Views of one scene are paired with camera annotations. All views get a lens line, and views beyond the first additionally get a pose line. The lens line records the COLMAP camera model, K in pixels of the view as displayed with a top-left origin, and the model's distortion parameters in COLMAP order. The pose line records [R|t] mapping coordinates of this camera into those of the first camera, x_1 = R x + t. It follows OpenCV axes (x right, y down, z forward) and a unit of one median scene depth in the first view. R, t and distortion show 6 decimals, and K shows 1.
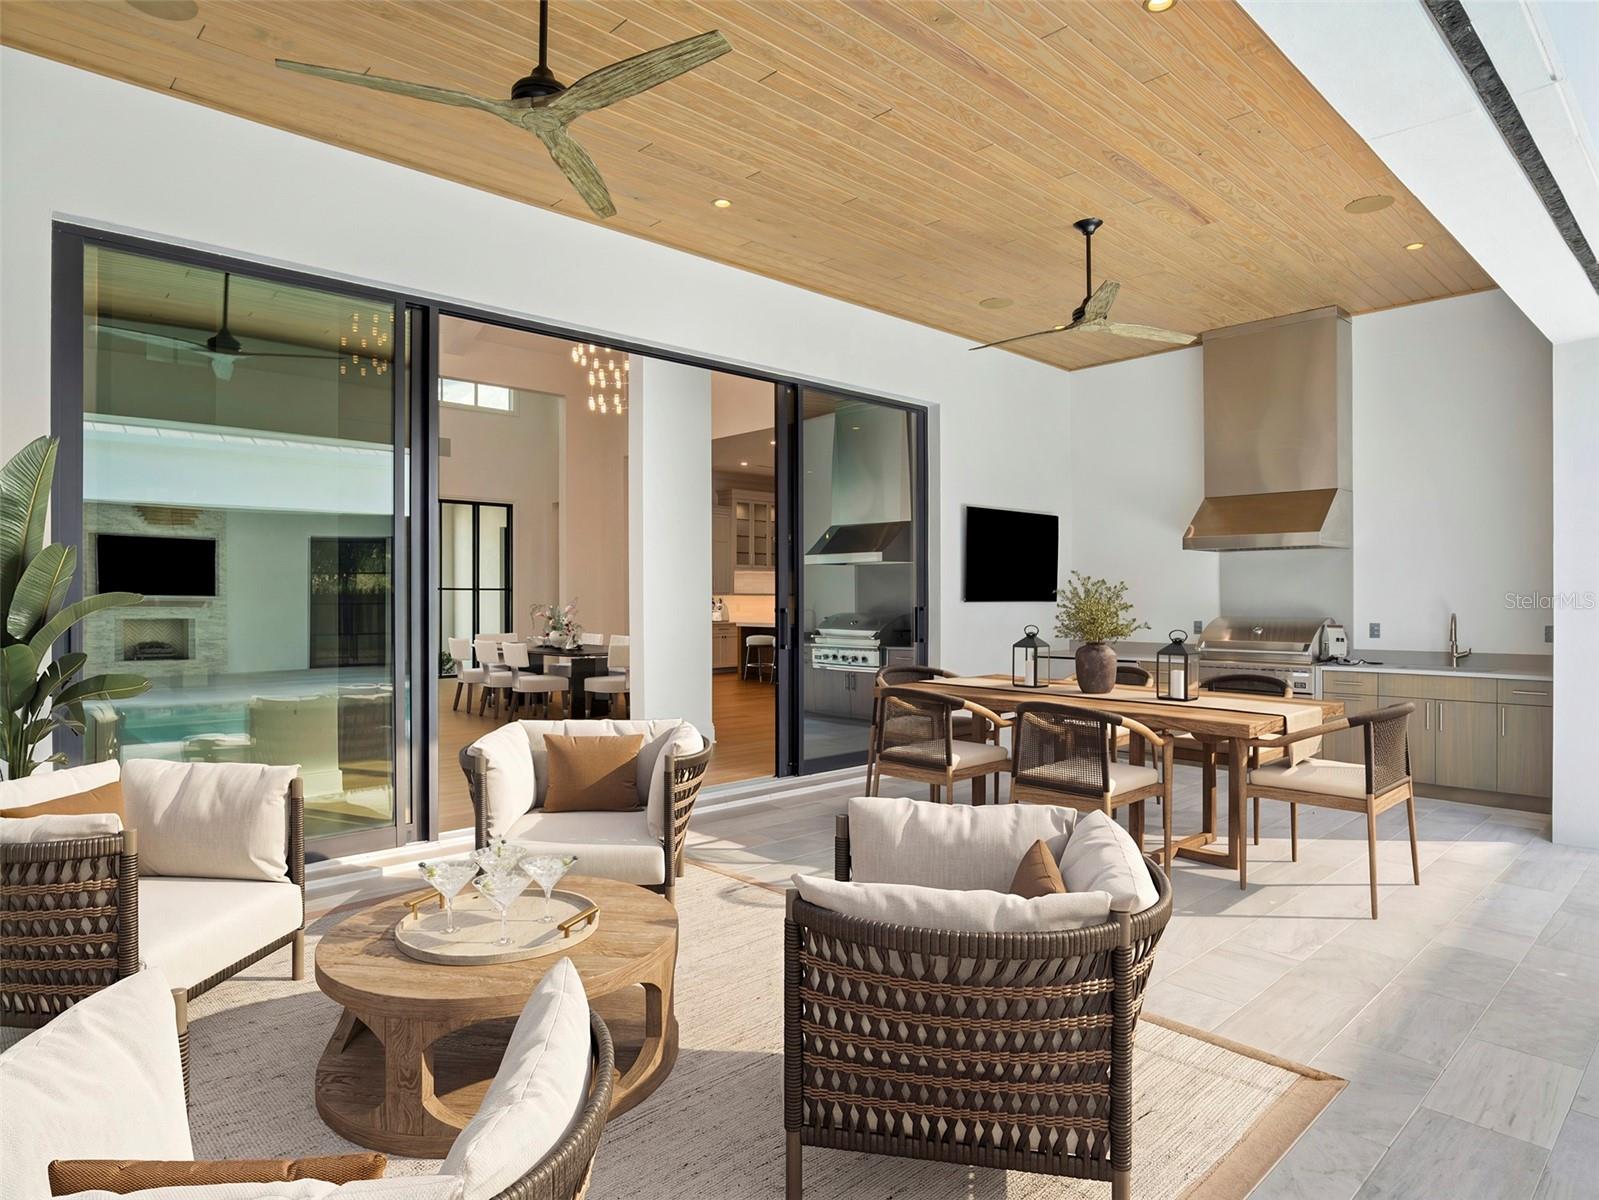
lens RADIAL K [[949.4, 0, 805.3], [0, 949.4, 600.4], [0, 0, 1]] dist [-0.025516, 0.006491]
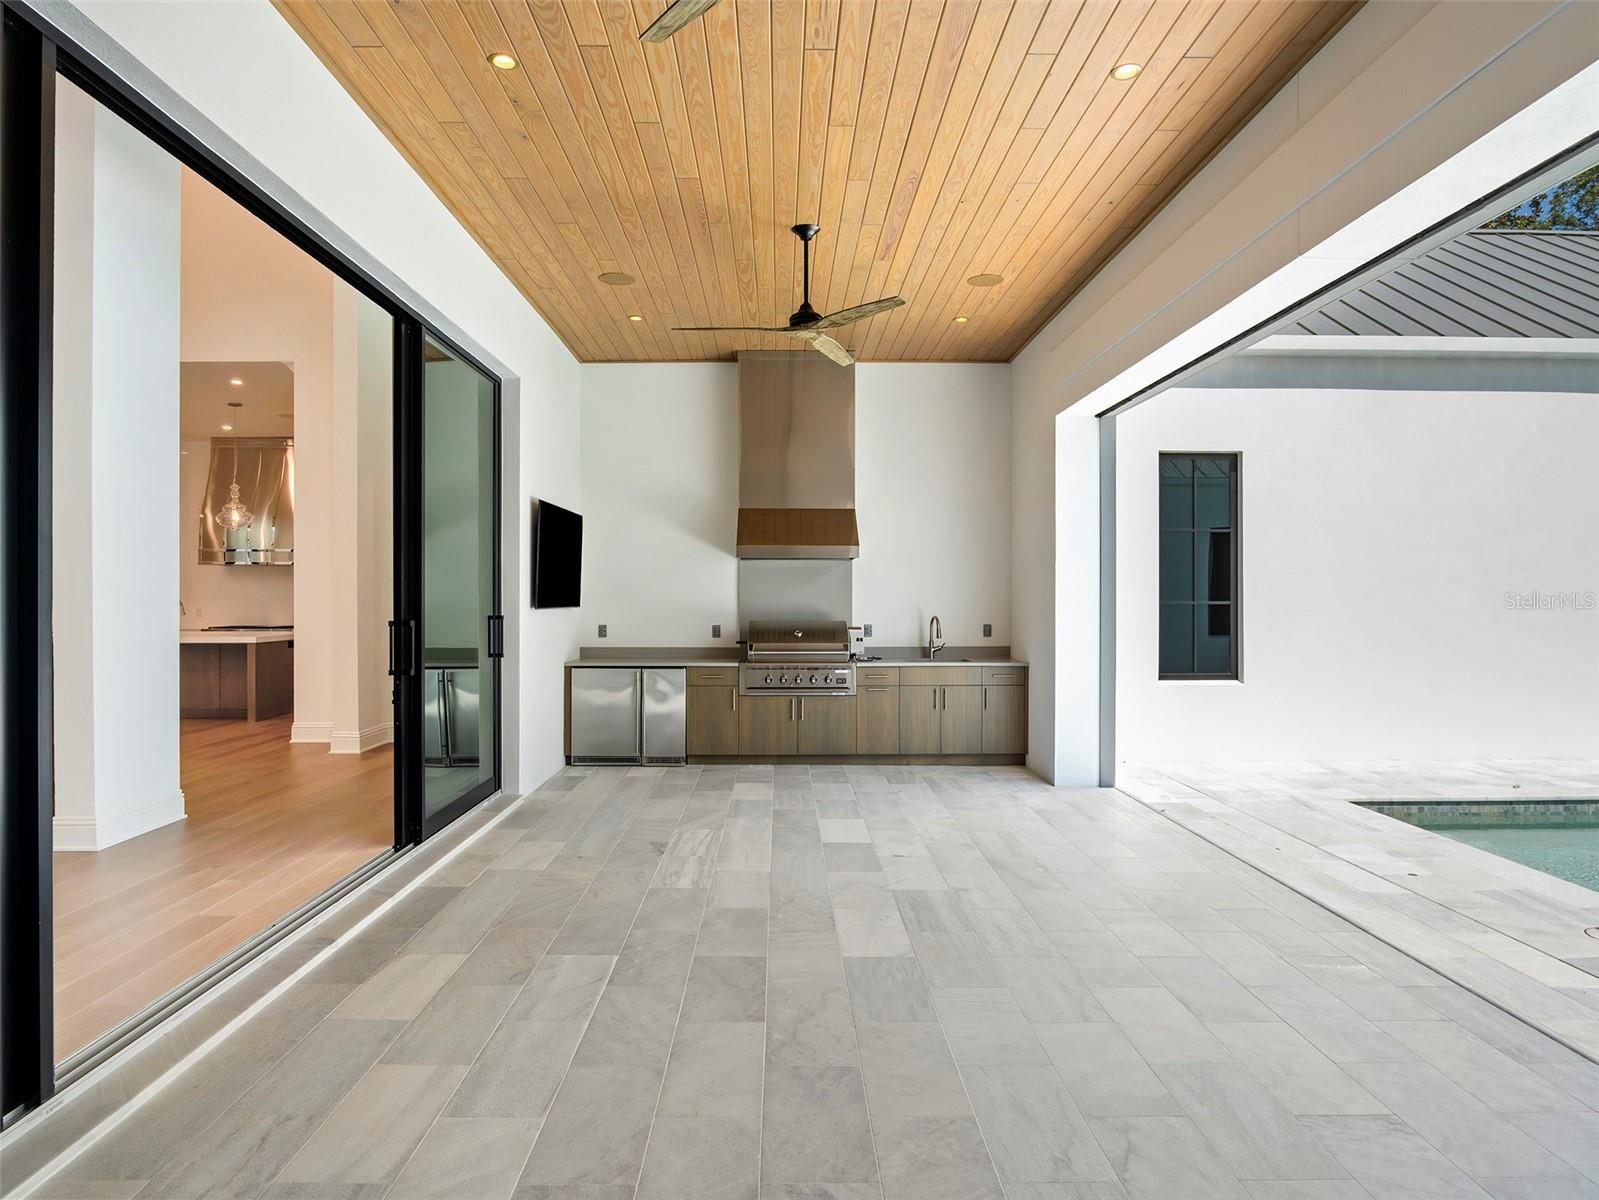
lens RADIAL K [[949.4, 0, 793.0], [0, 949.4, 598.0], [0, 0, 1]] dist [-0.025516, 0.006491]
pose [[0.680379, 0.002235, 0.732857, -0.340292], [0.000523, 0.999994, -0.003536, -0.005135], [-0.732861, 0.002789, 0.680373, 0.255860]]
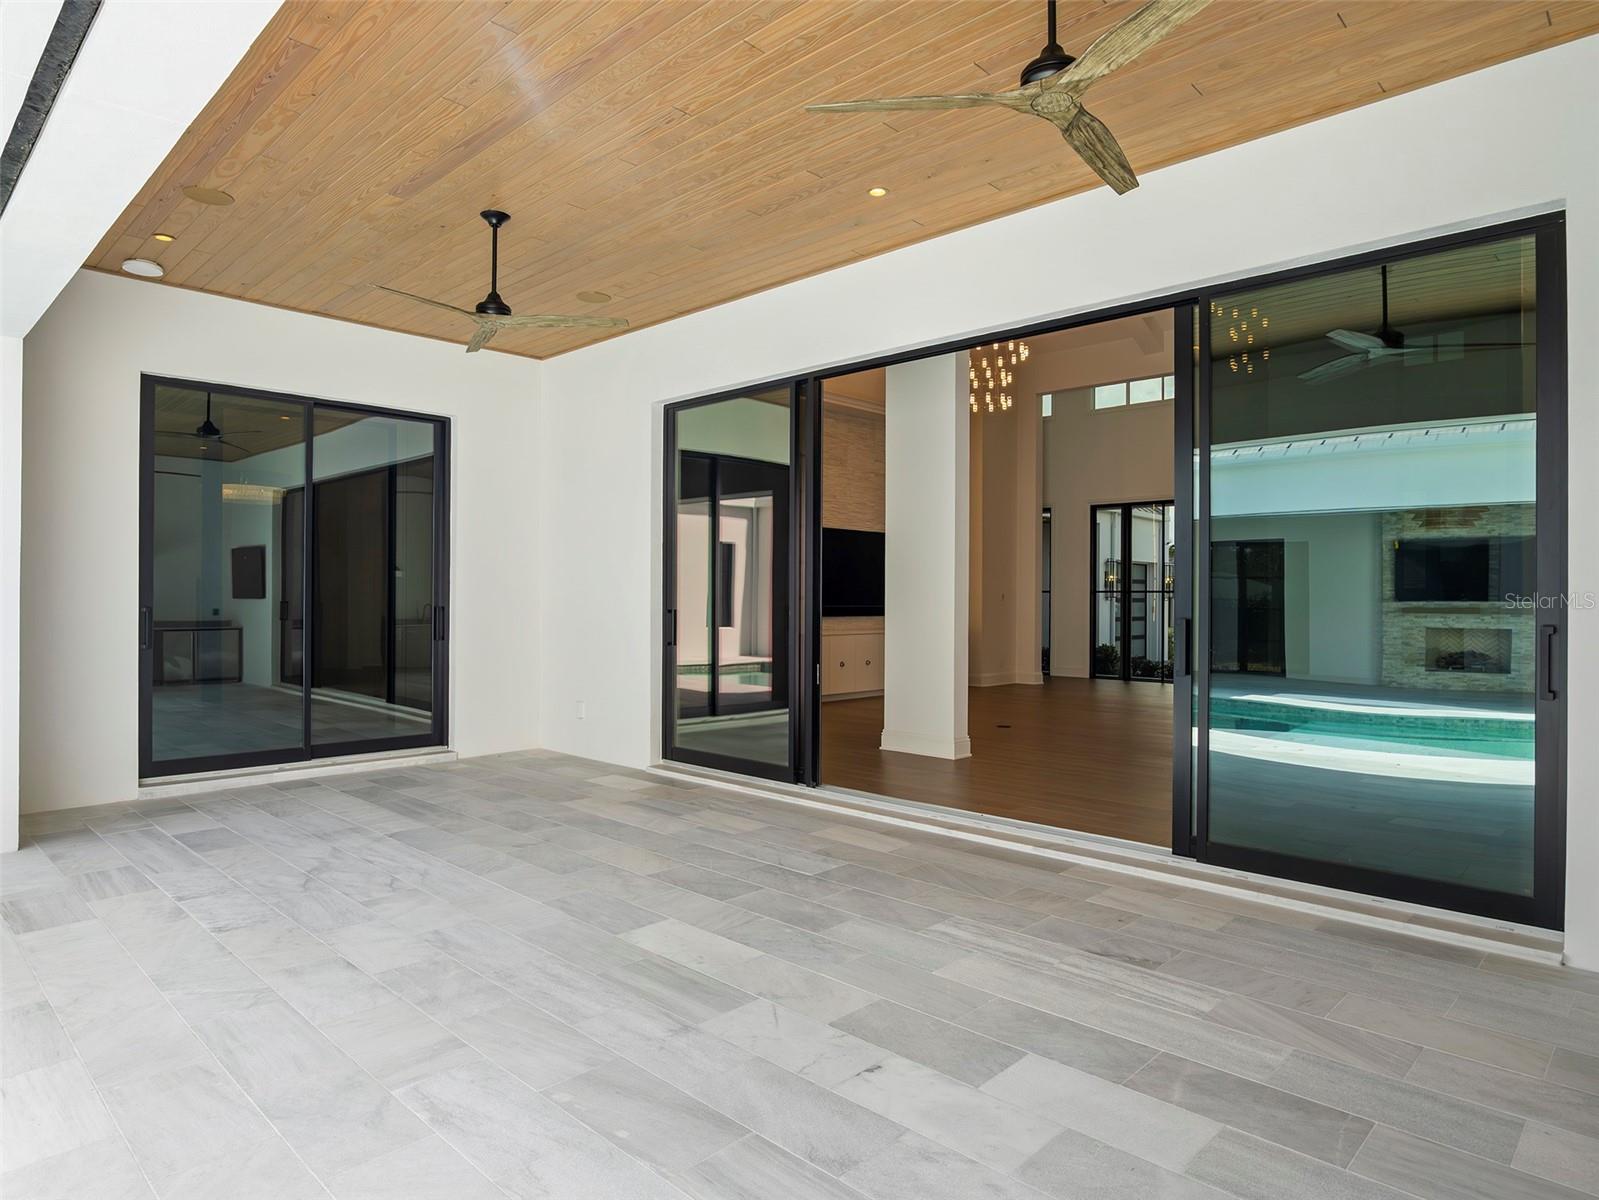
lens RADIAL K [[949.4, 0, 786.0], [0, 949.4, 592.8], [0, 0, 1]] dist [-0.025516, 0.006491]
pose [[0.032167, -0.002880, -0.999478, 0.643692], [-0.010420, 0.999941, -0.003216, -0.003492], [0.999428, 0.010518, 0.032135, 0.645011]]
